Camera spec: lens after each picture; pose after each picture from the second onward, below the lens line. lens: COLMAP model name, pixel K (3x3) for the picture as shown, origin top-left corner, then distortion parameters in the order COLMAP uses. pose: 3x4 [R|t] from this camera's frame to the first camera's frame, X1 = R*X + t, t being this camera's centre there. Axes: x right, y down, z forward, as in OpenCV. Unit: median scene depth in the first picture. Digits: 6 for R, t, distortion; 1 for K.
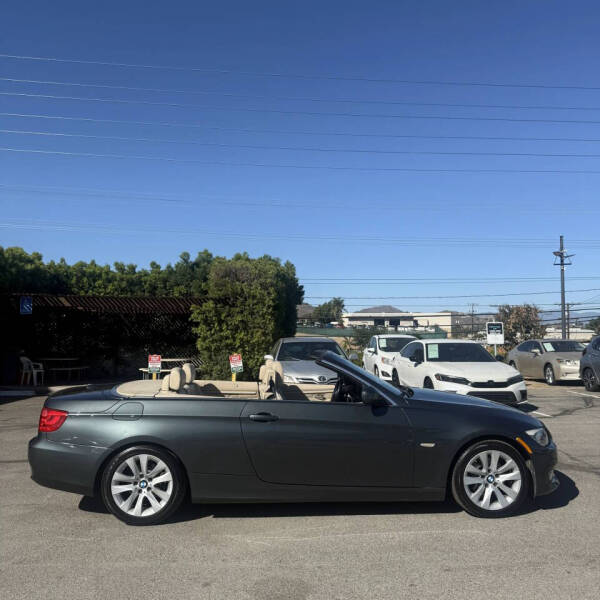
lens RADIAL K [[562.9, 0, 304.8], [0, 562.9, 296.6], [0, 0, 1]] dist [0.052429, 0.000000]
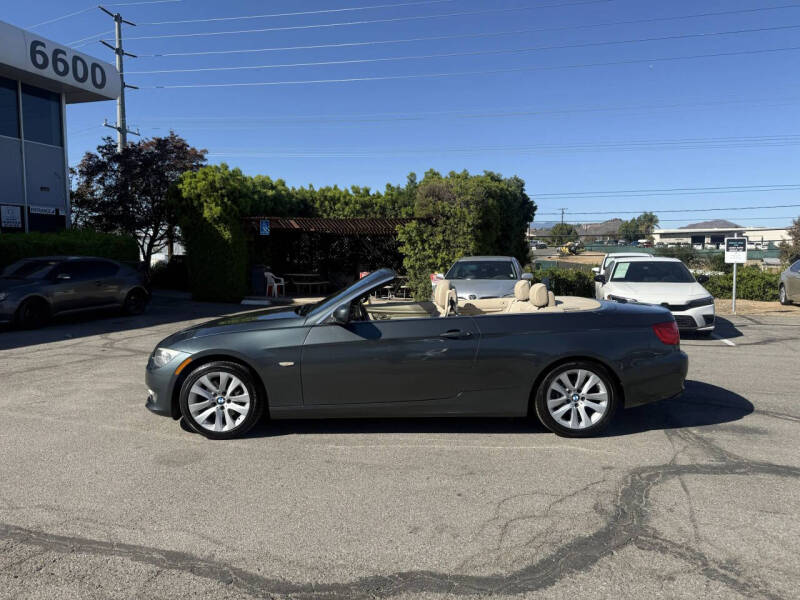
lens RADIAL K [[562.9, 0, 405.5], [0, 562.9, 304.5], [0, 0, 1]] dist [0.074639, -0.093617]
pose [[0.935349, 0.029967, -0.352453, 0.184430], [0.025197, 0.988229, 0.150891, 0.002854], [0.352827, -0.150016, 0.923585, 0.019168]]
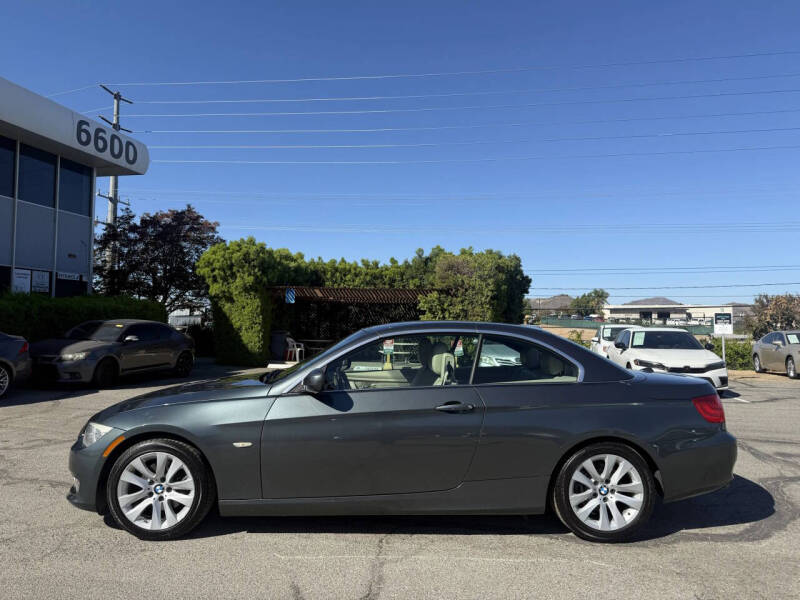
lens RADIAL K [[562.9, 0, 402.3], [0, 562.9, 304.3], [0, 0, 1]] dist [0.074639, -0.093617]
pose [[0.959933, 0.001101, -0.280226, 0.085058], [0.006604, 0.999626, 0.026550, 0.002286], [0.280151, -0.027337, 0.959567, -0.100971]]
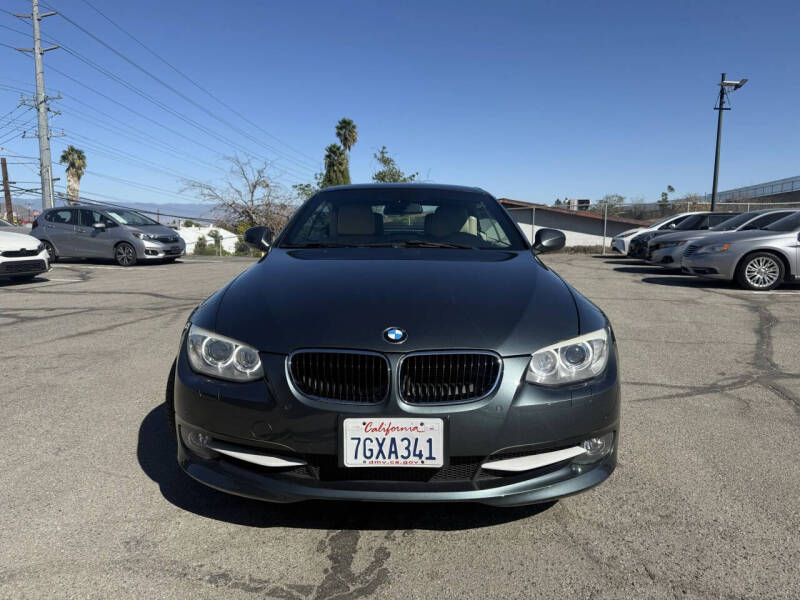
lens RADIAL K [[562.9, 0, 400.7], [0, 562.9, 301.5], [0, 0, 1]] dist [0.074639, -0.093617]
pose [[0.309525, -0.118404, 0.943491, -0.250717], [-0.073828, 0.986230, 0.147988, 0.035863], [-0.948021, -0.115461, 0.296521, 0.102704]]
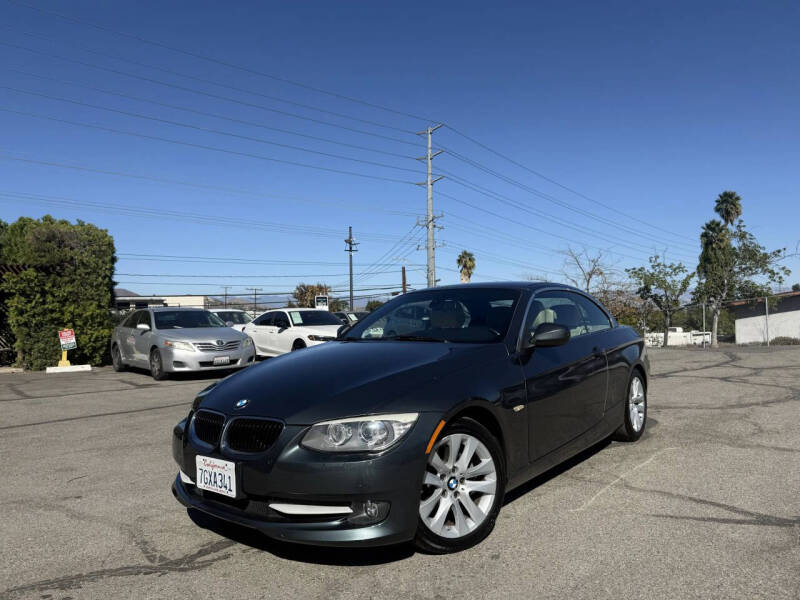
lens RADIAL K [[562.9, 0, 403.0], [0, 562.9, 296.5], [0, 0, 1]] dist [0.074639, -0.093617]
pose [[0.819288, 0.005629, 0.573355, -0.199176], [-0.020911, 0.999580, 0.020068, 0.020835], [-0.573001, -0.028431, 0.819061, -0.043552]]
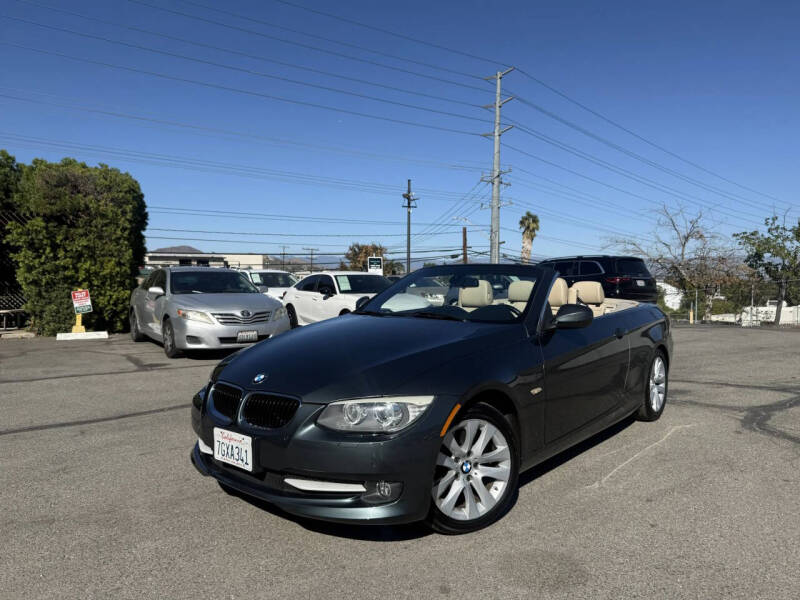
lens RADIAL K [[562.9, 0, 400.9], [0, 562.9, 304.6], [0, 0, 1]] dist [0.074639, -0.093617]
pose [[0.873311, -0.016759, 0.486874, -0.117501], [-0.039068, 0.993780, 0.104283, 0.024231], [-0.485594, -0.110093, 0.867225, 0.108398]]
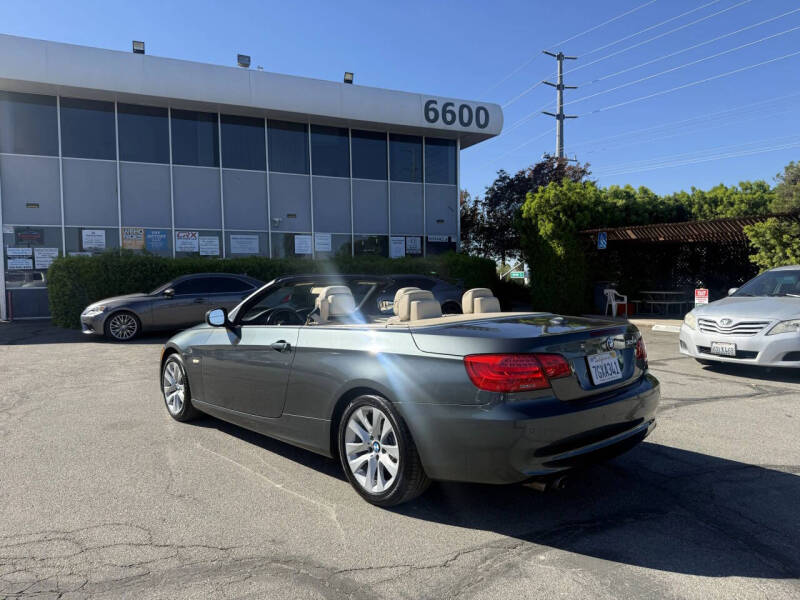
lens RADIAL K [[562.9, 0, 396.0], [0, 562.9, 308.7], [0, 0, 1]] dist [0.074639, -0.093617]
pose [[0.366117, 0.042082, -0.929617, 0.358066], [0.077726, 0.994103, 0.075612, 0.030793], [0.927317, -0.099938, 0.360687, 0.249112]]
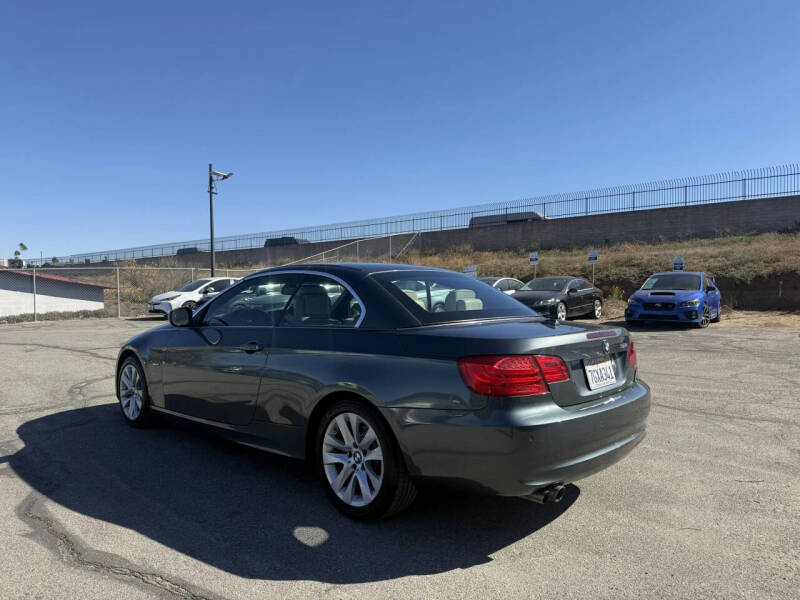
lens RADIAL K [[562.9, 0, 397.8], [0, 562.9, 297.9], [0, 0, 1]] dist [0.074639, -0.093617]
pose [[-0.694877, -0.008137, 0.719083, -0.231148], [-0.043241, 0.998599, -0.030485, 0.056618], [-0.717828, -0.052277, -0.694255, 0.537967]]
